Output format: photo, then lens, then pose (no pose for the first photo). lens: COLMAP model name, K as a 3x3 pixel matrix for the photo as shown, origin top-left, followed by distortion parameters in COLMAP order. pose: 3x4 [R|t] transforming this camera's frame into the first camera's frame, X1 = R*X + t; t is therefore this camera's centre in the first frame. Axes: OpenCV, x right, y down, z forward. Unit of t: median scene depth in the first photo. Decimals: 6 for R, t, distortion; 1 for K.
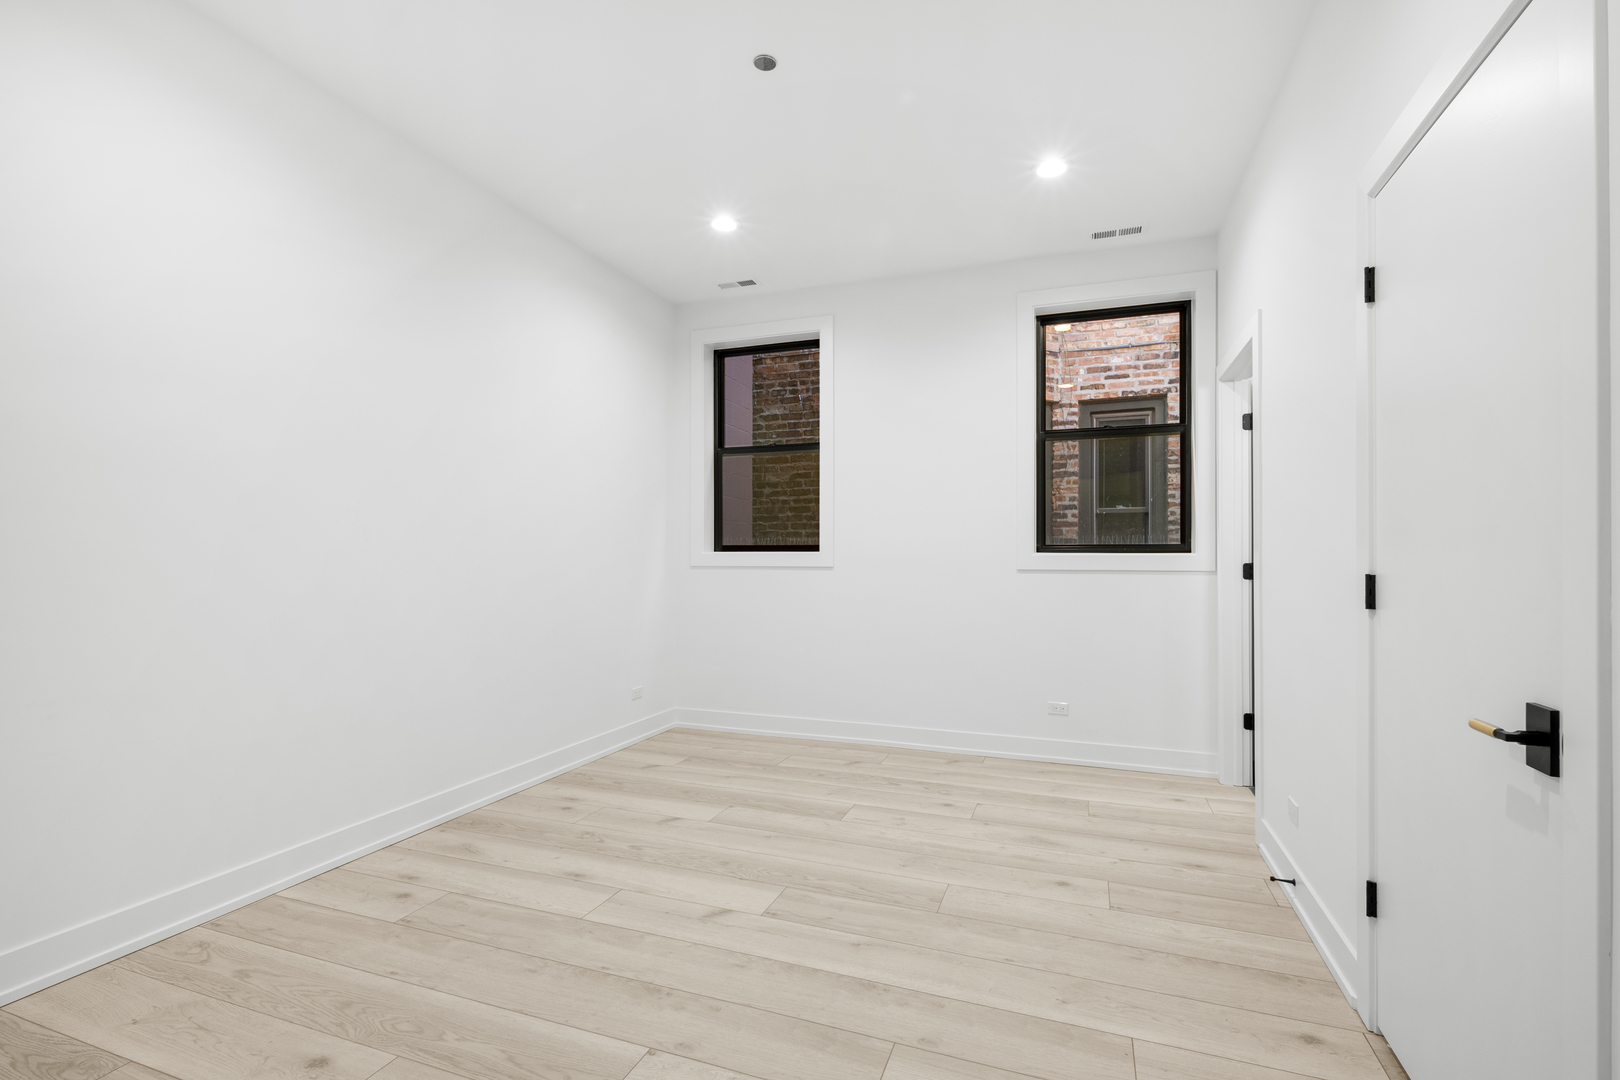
lens RADIAL K [[739.5, 0, 812.4], [0, 739.5, 550.4], [0, 0, 1]] dist [0.003634, -0.000494]
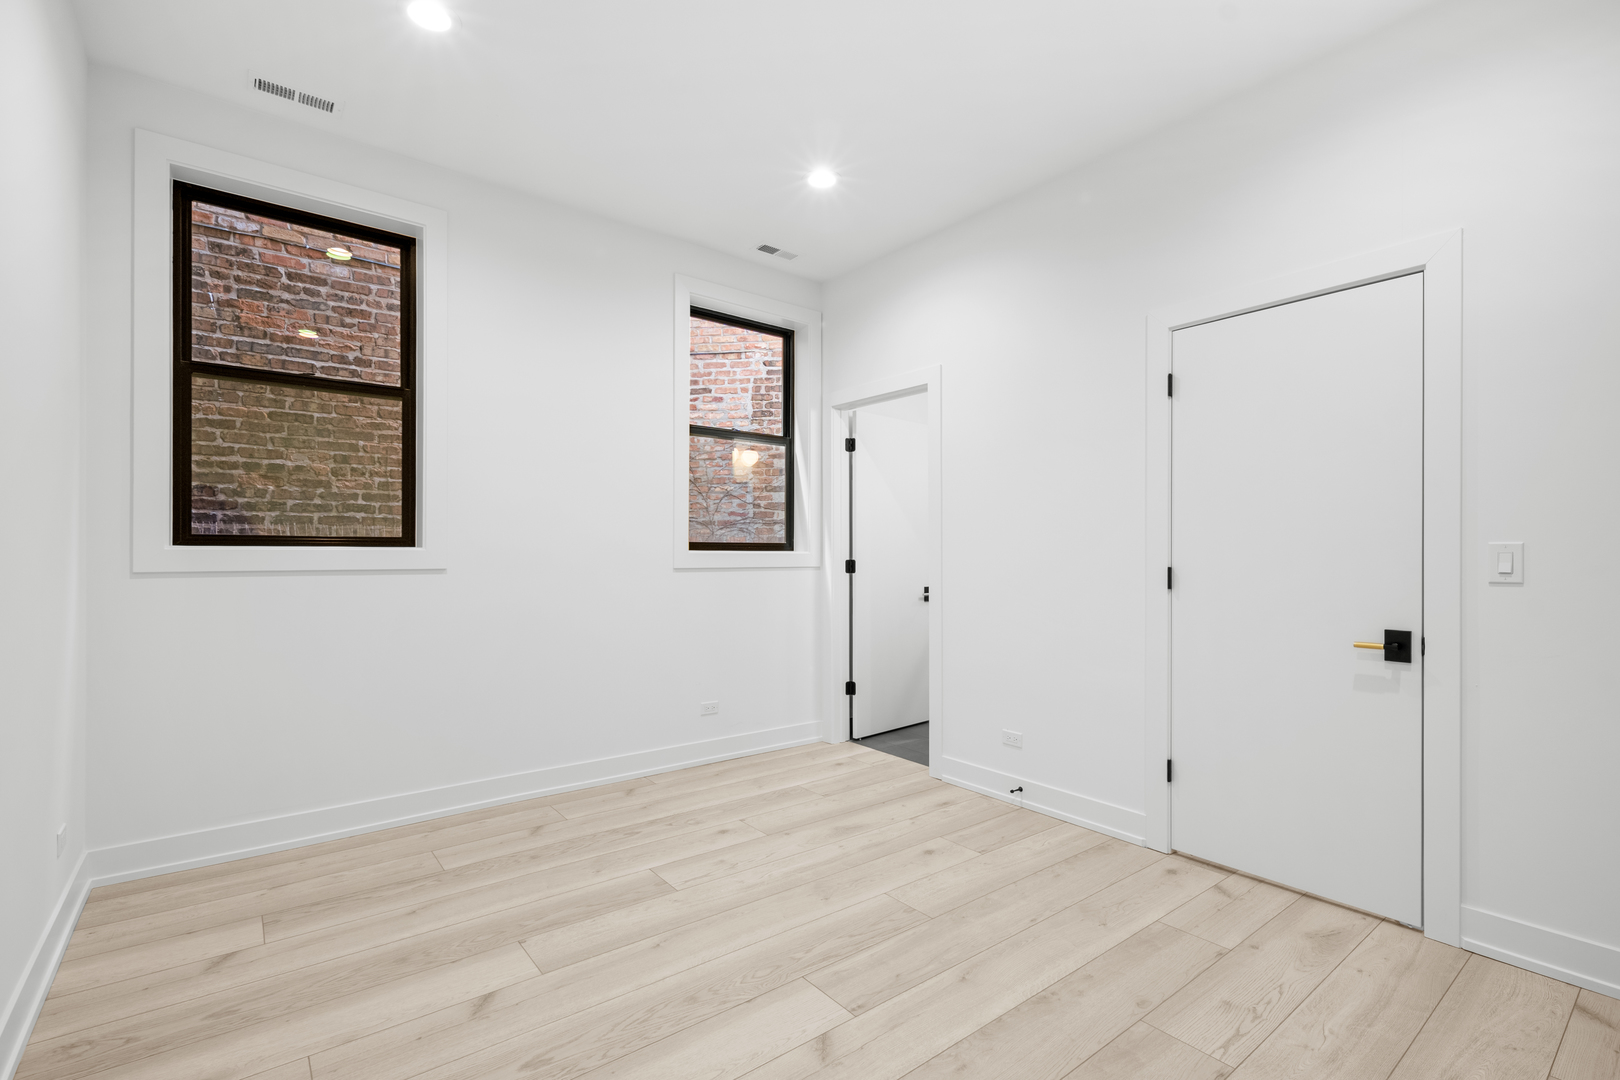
lens RADIAL K [[739.5, 0, 820.0], [0, 739.5, 551.3], [0, 0, 1]] dist [0.003634, -0.000494]
pose [[0.511048, 0.001920, 0.859550, -0.508874], [-0.008730, 0.999958, 0.002957, -0.000021], [-0.859508, -0.009015, 0.511043, 0.425444]]
